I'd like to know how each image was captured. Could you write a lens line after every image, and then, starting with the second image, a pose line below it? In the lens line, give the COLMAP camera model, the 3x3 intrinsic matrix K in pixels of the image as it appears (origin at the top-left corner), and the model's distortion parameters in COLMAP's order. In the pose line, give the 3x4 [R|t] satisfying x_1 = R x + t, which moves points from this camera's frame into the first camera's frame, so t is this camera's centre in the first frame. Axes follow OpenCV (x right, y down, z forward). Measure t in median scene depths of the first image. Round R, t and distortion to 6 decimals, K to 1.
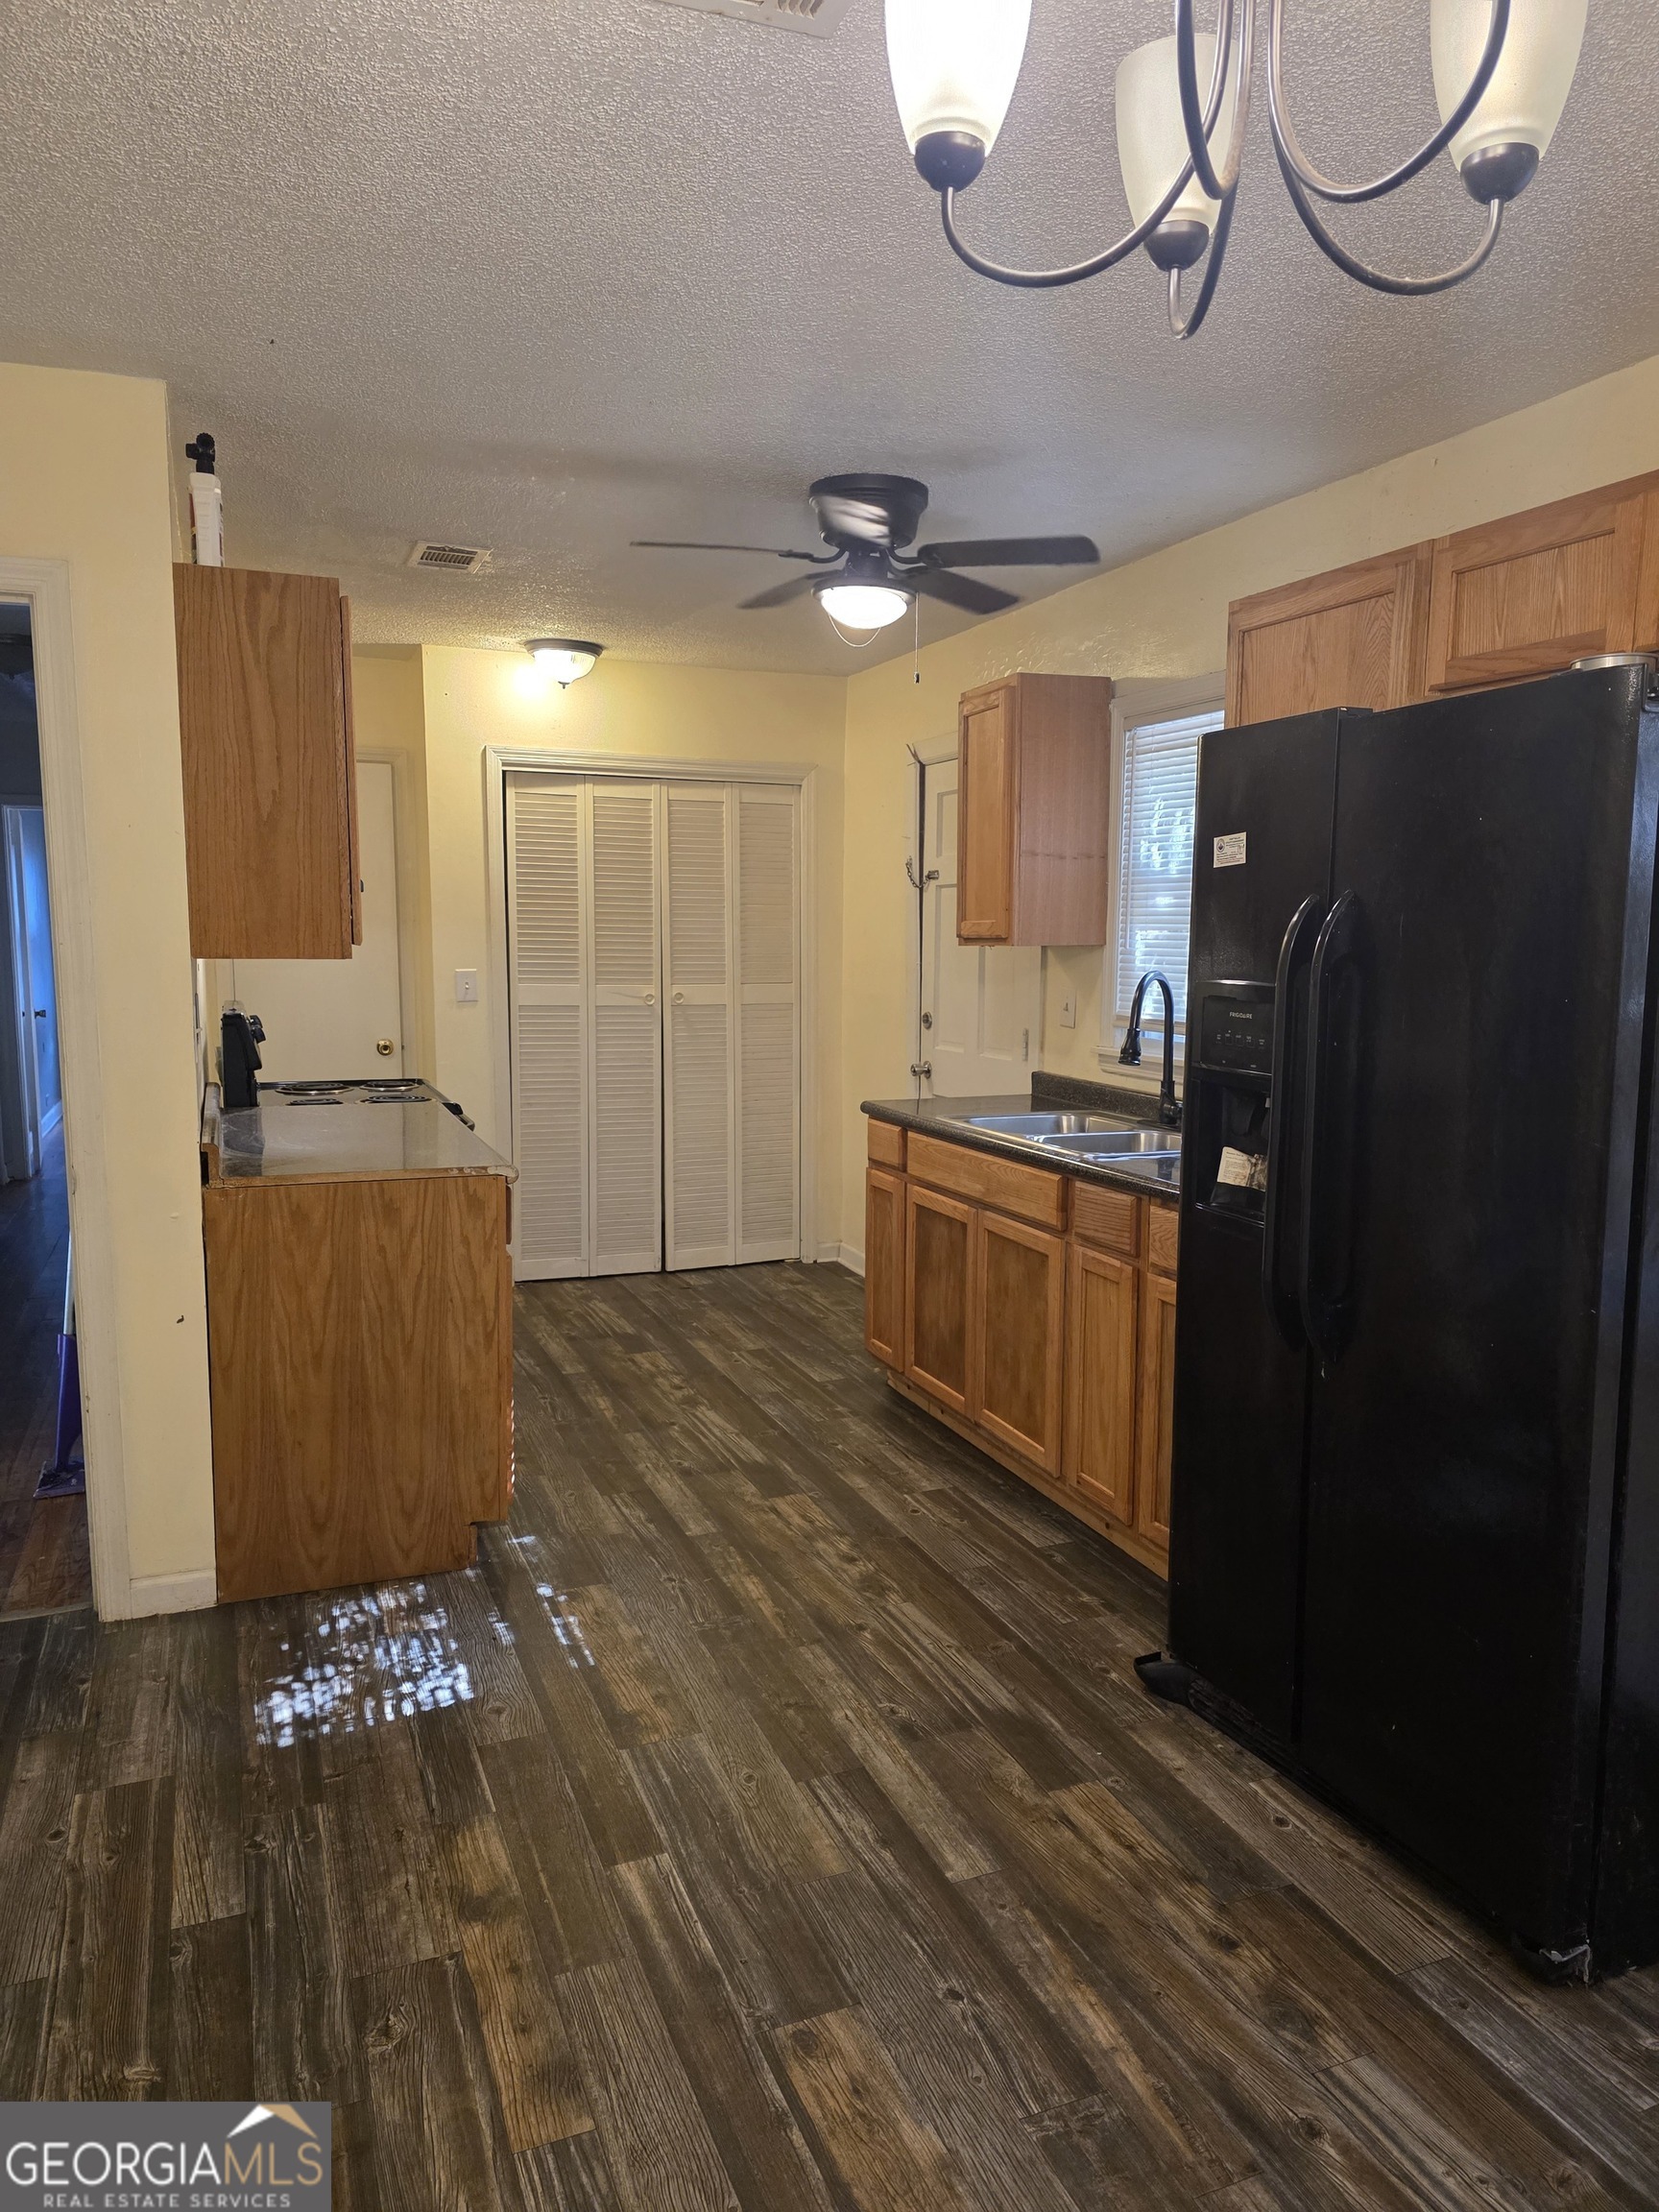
lens RADIAL K [[1493.5, 0, 829.0], [0, 1493.5, 1104.6], [0, 0, 1]] dist [-0.002908, -0.008614]
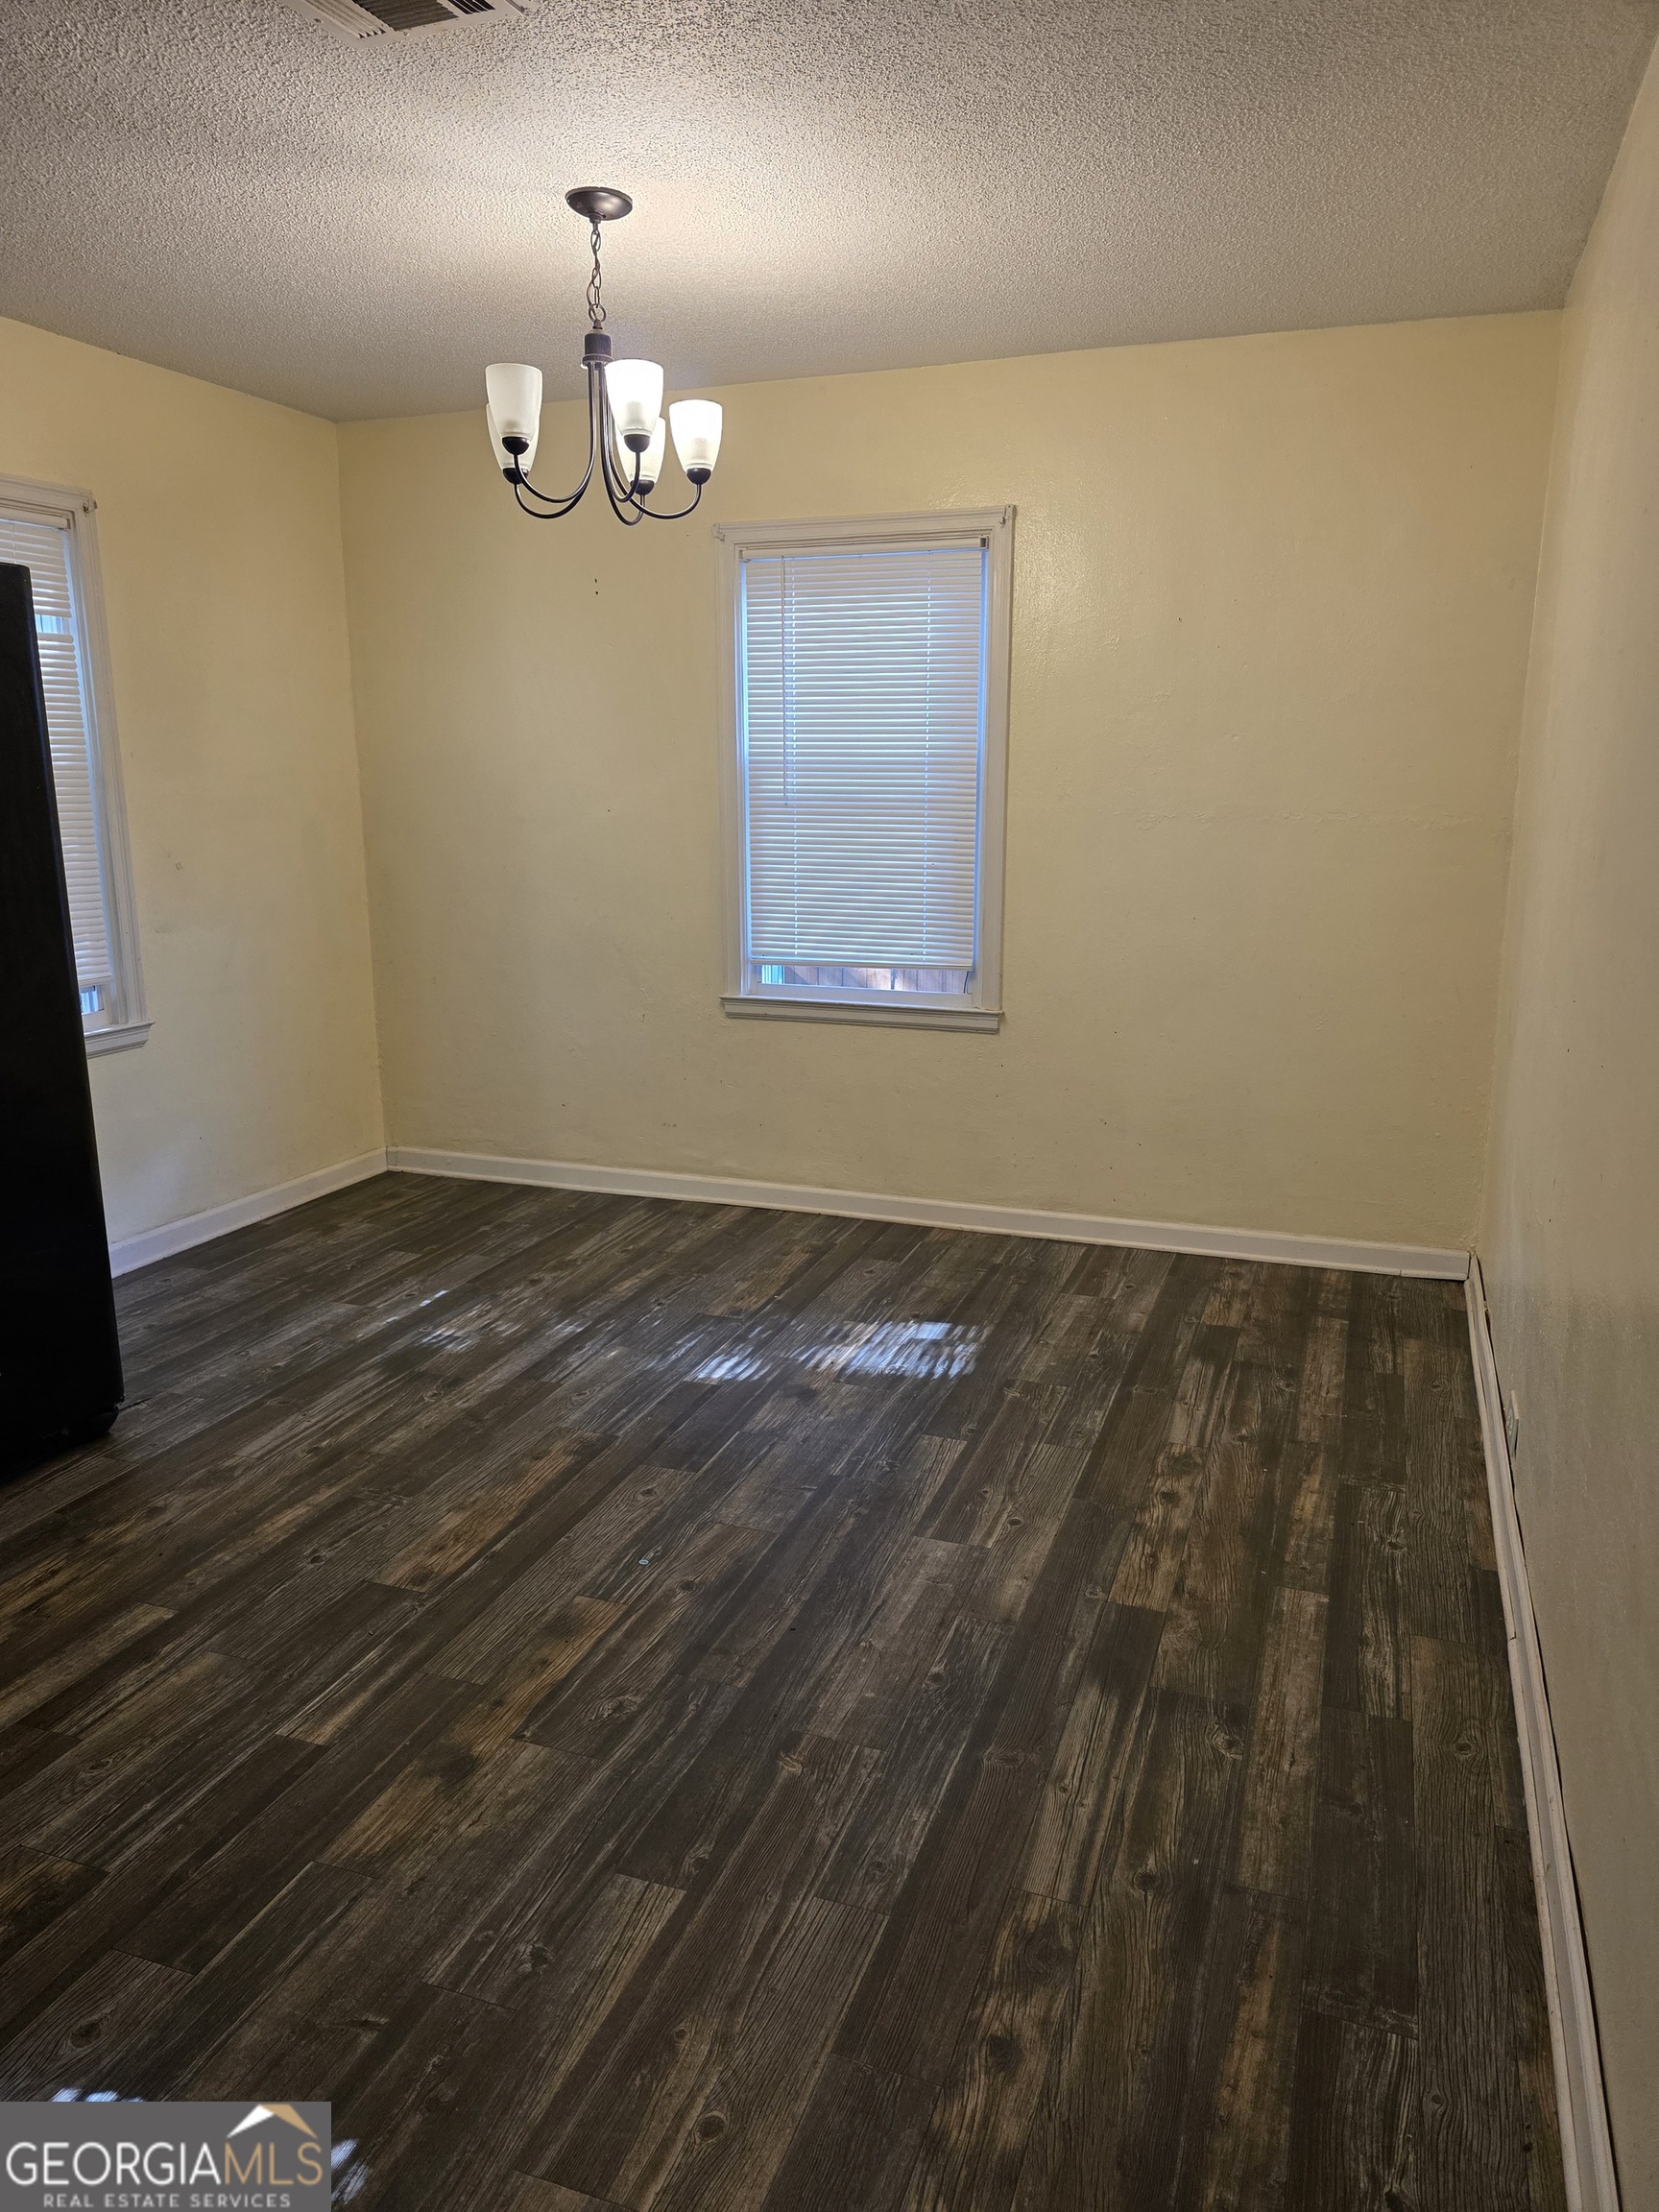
lens RADIAL K [[1493.5, 0, 829.7], [0, 1493.5, 1105.3], [0, 0, 1]] dist [-0.002908, -0.008614]
pose [[-0.733960, -0.159582, 0.660179, -1.068181], [0.079471, 0.945151, 0.316819, -0.169243], [-0.674528, 0.284997, -0.681020, 1.487934]]
